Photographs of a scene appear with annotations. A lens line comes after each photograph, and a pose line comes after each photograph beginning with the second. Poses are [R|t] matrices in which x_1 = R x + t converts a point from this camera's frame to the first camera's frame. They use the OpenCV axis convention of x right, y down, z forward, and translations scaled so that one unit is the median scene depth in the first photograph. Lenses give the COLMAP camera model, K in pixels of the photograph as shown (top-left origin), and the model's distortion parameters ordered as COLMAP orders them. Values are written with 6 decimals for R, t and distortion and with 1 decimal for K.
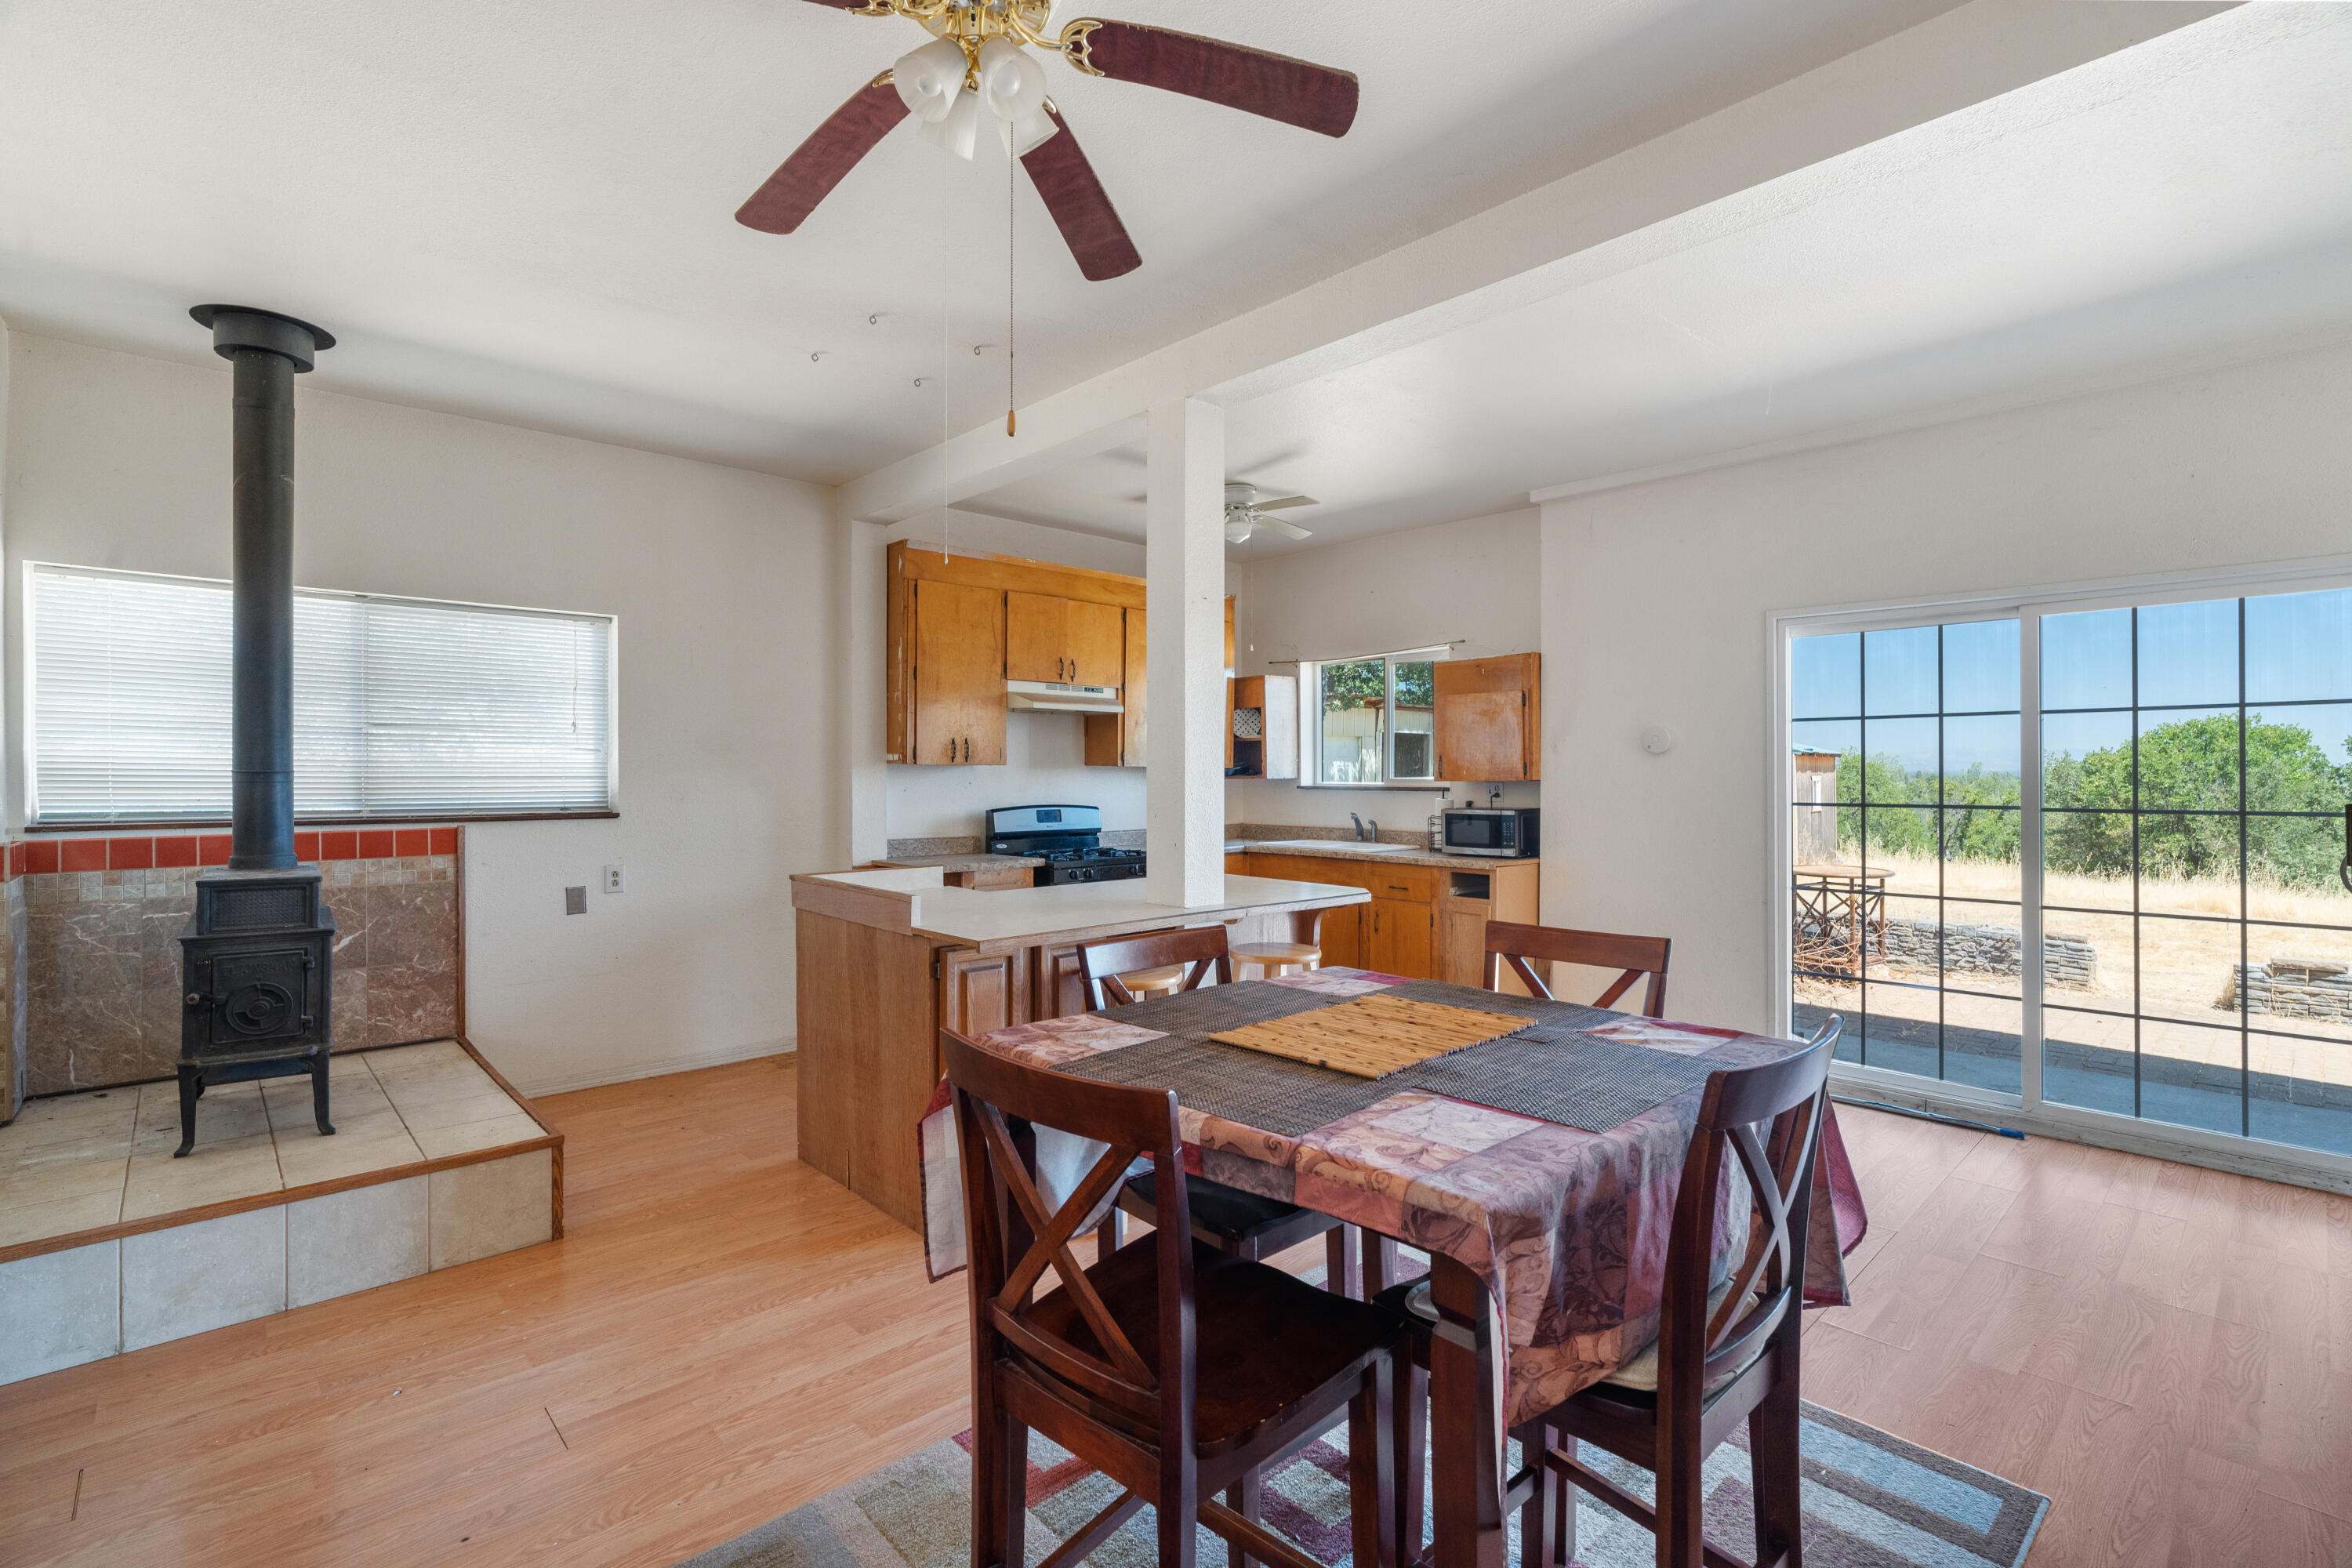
lens RADIAL K [[1064.0, 0, 1174.1], [0, 1064.0, 778.9], [0, 0, 1]] dist [-0.000328, 0.000708]
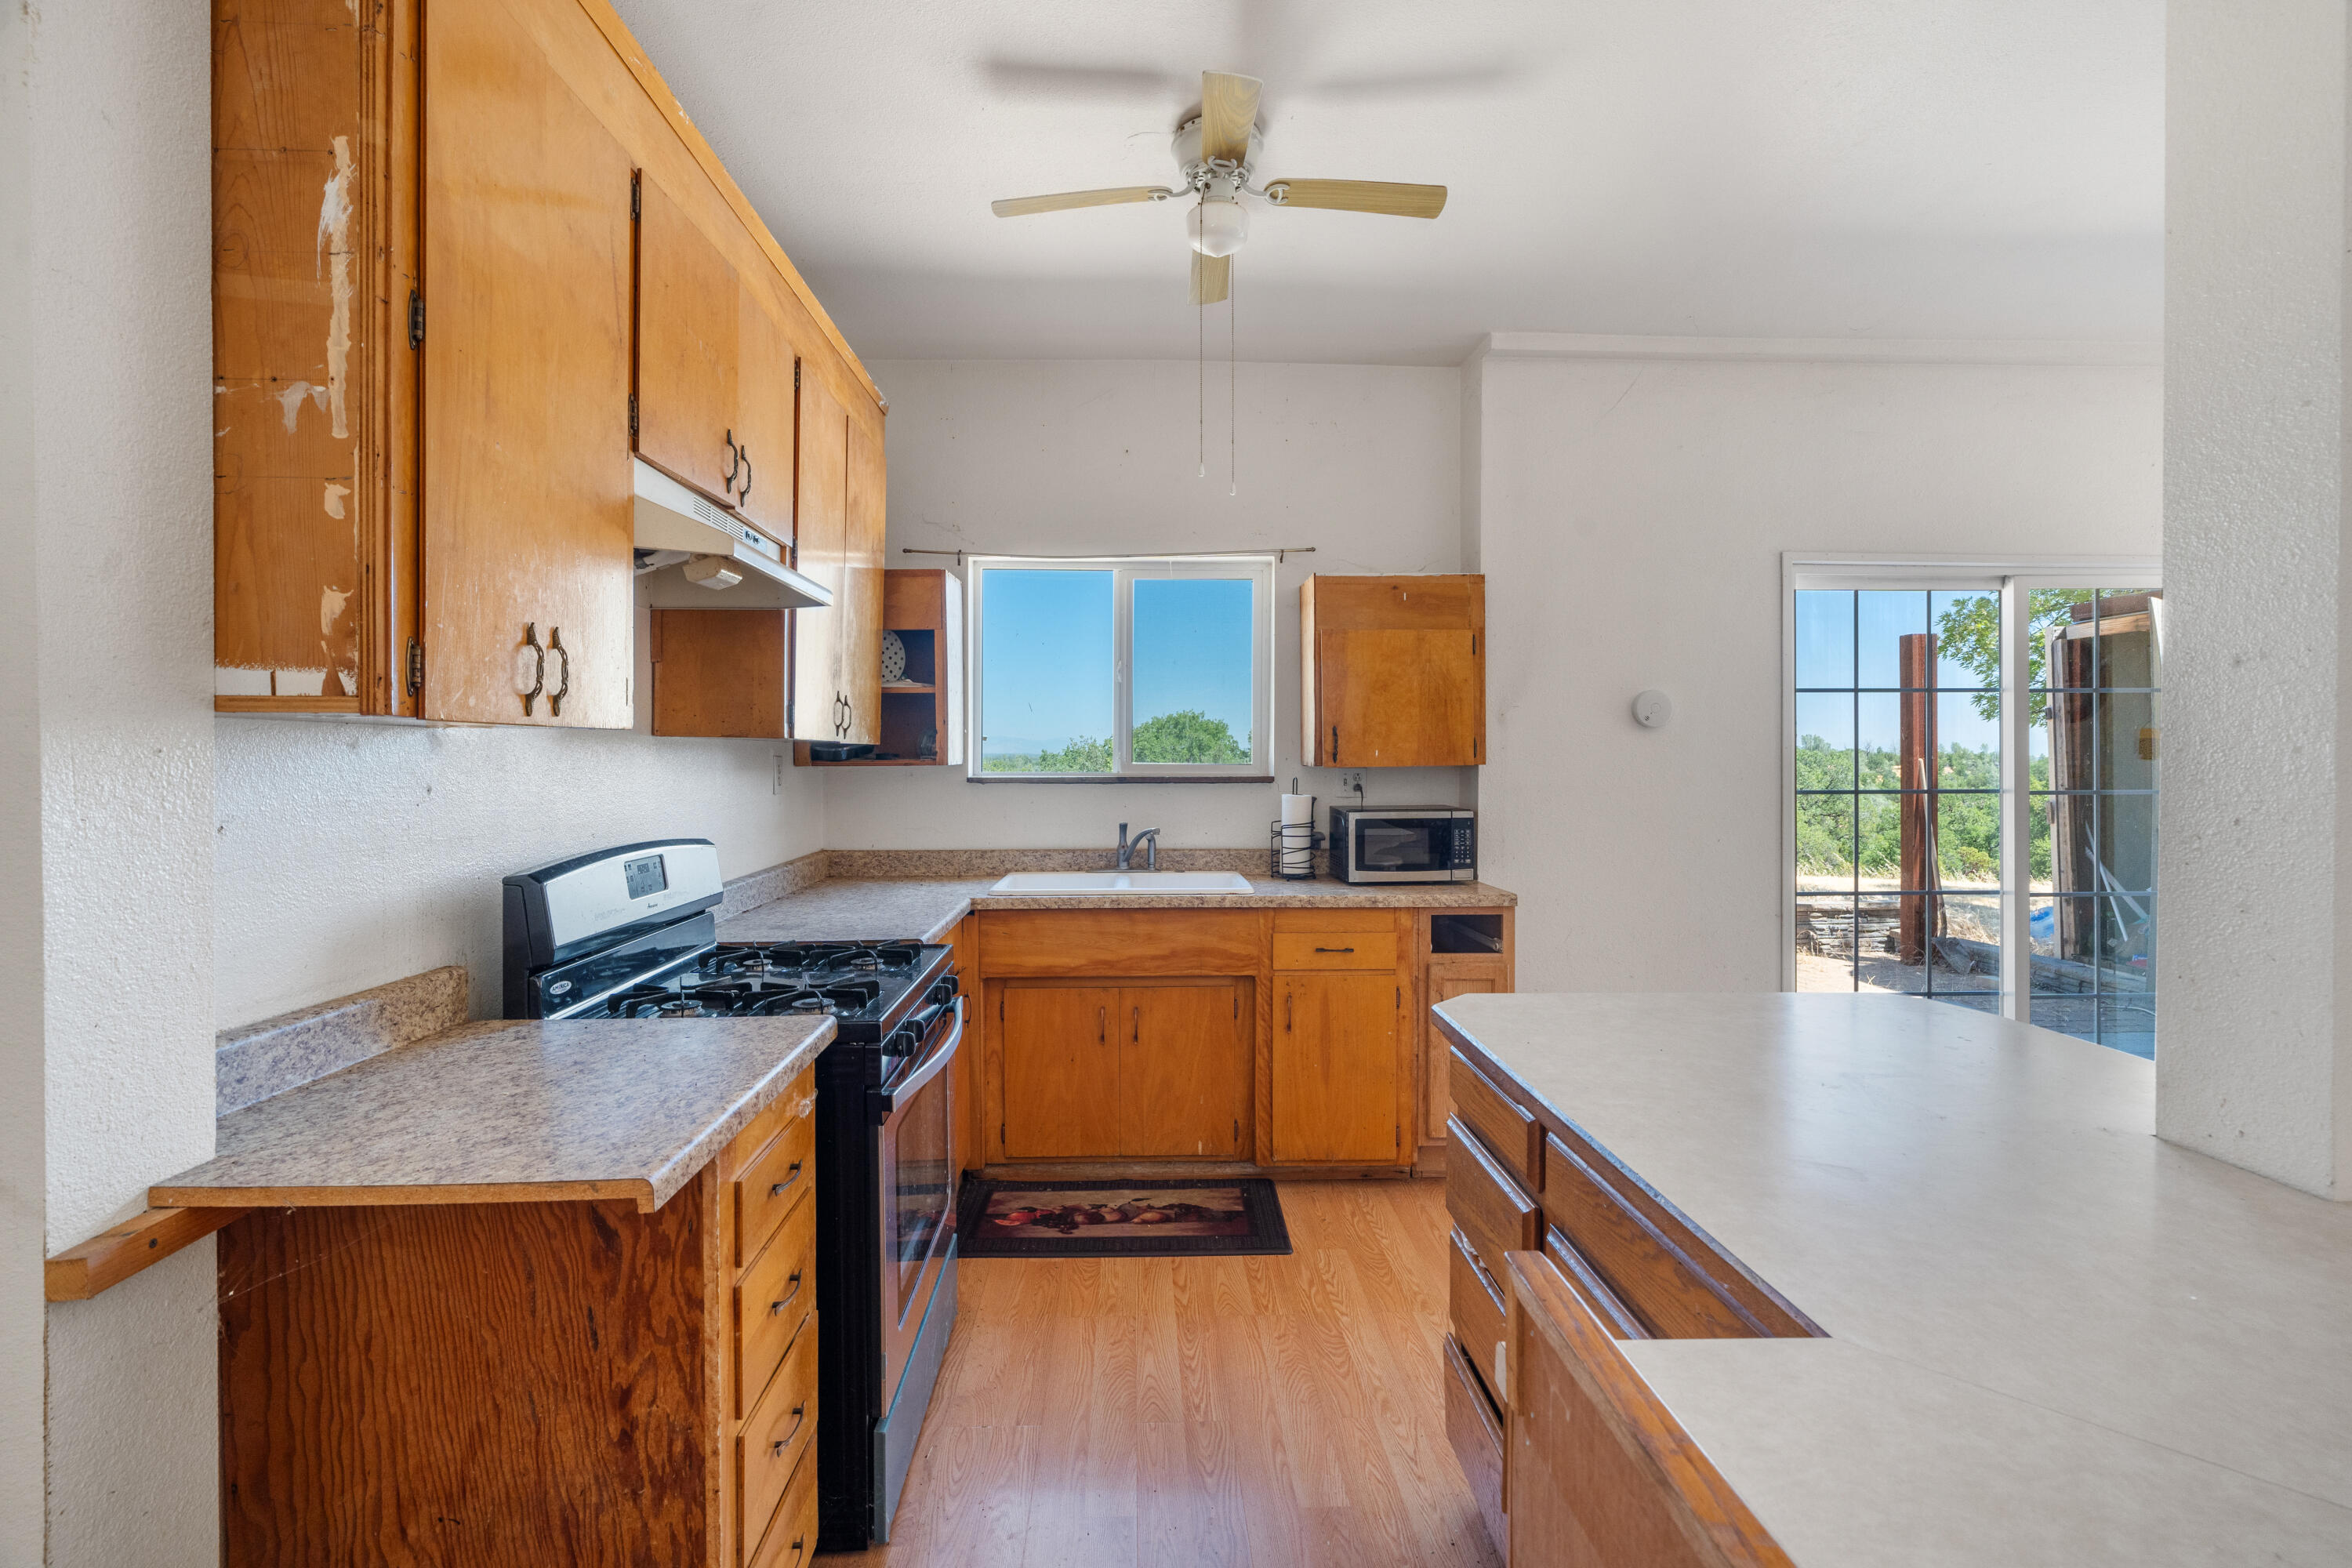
lens RADIAL K [[1074.6, 0, 1168.9], [0, 1074.6, 762.7], [0, 0, 1]] dist [0.000668, 0.000268]
pose [[0.654913, -0.005295, 0.755685, -0.287002], [0.003769, 0.999986, 0.003741, -0.003454], [-0.755695, 0.000399, 0.654924, 0.661878]]
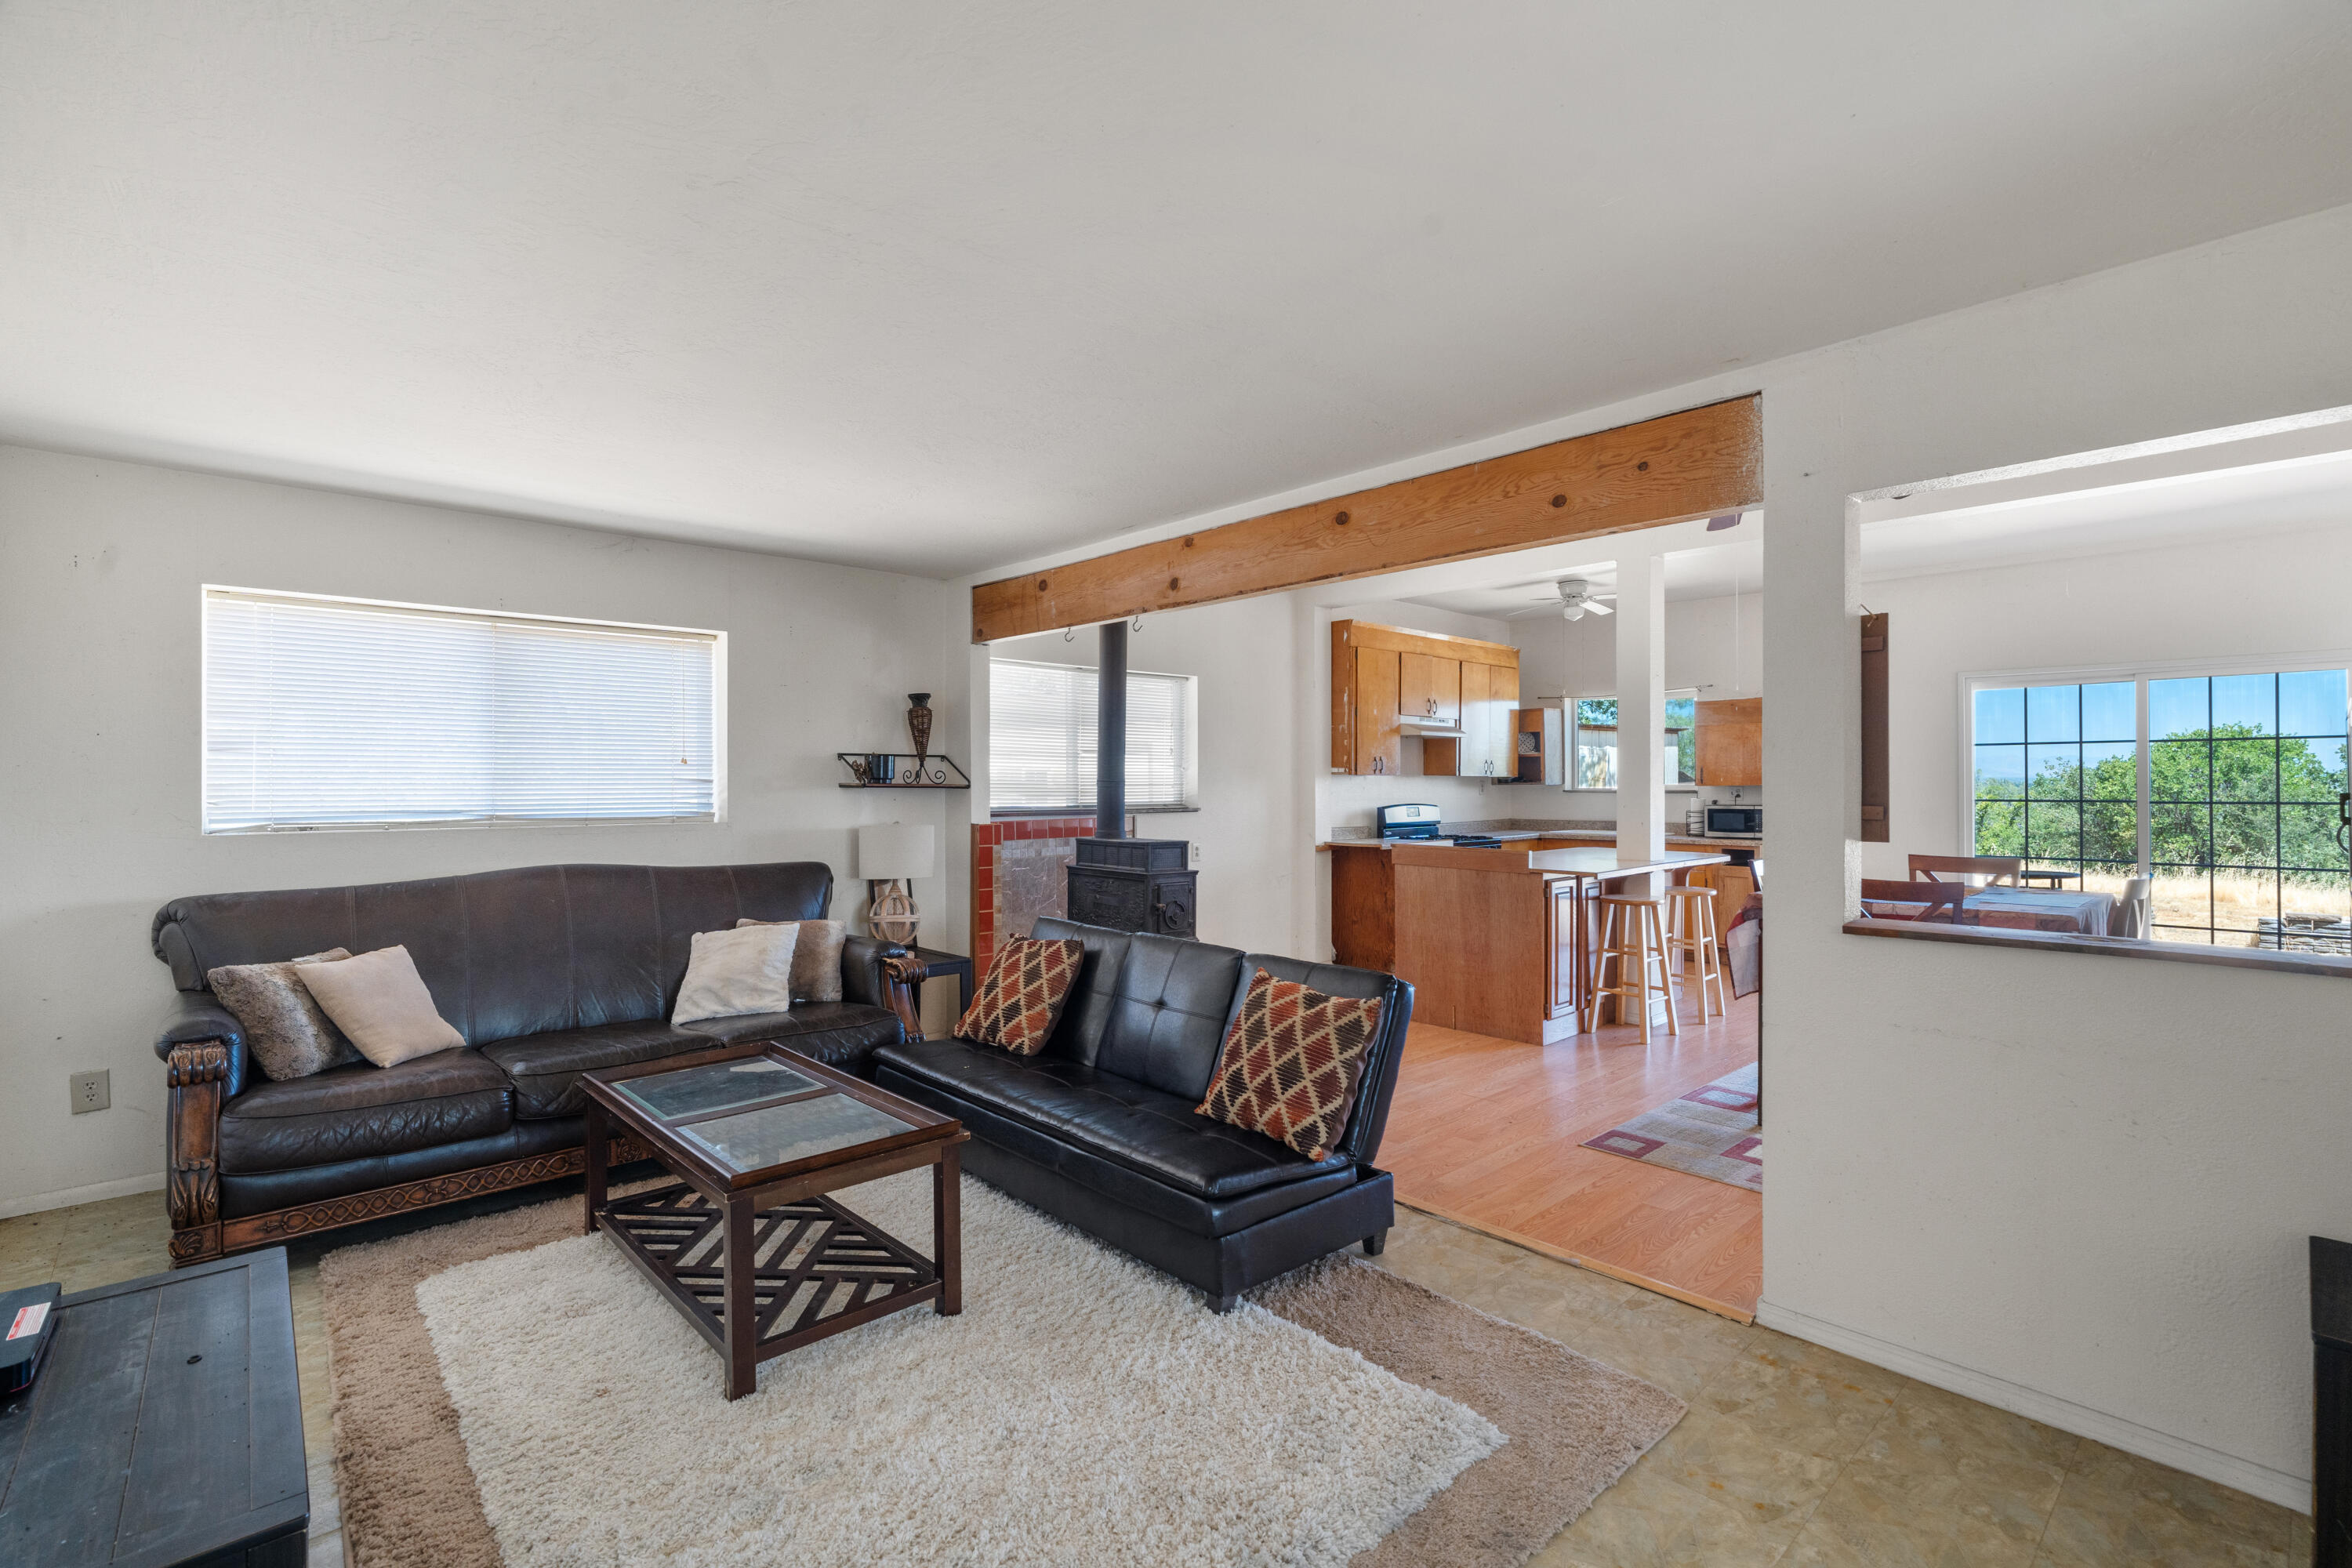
lens RADIAL K [[1074.3, 0, 1176.0], [0, 1074.3, 784.0], [0, 0, 1]] dist [0.000894, 0.000275]
pose [[0.999961, -0.002178, 0.008526, -0.458587], [0.002202, 0.999994, -0.002764, 0.001845], [-0.008520, 0.002782, 0.999960, -0.417728]]
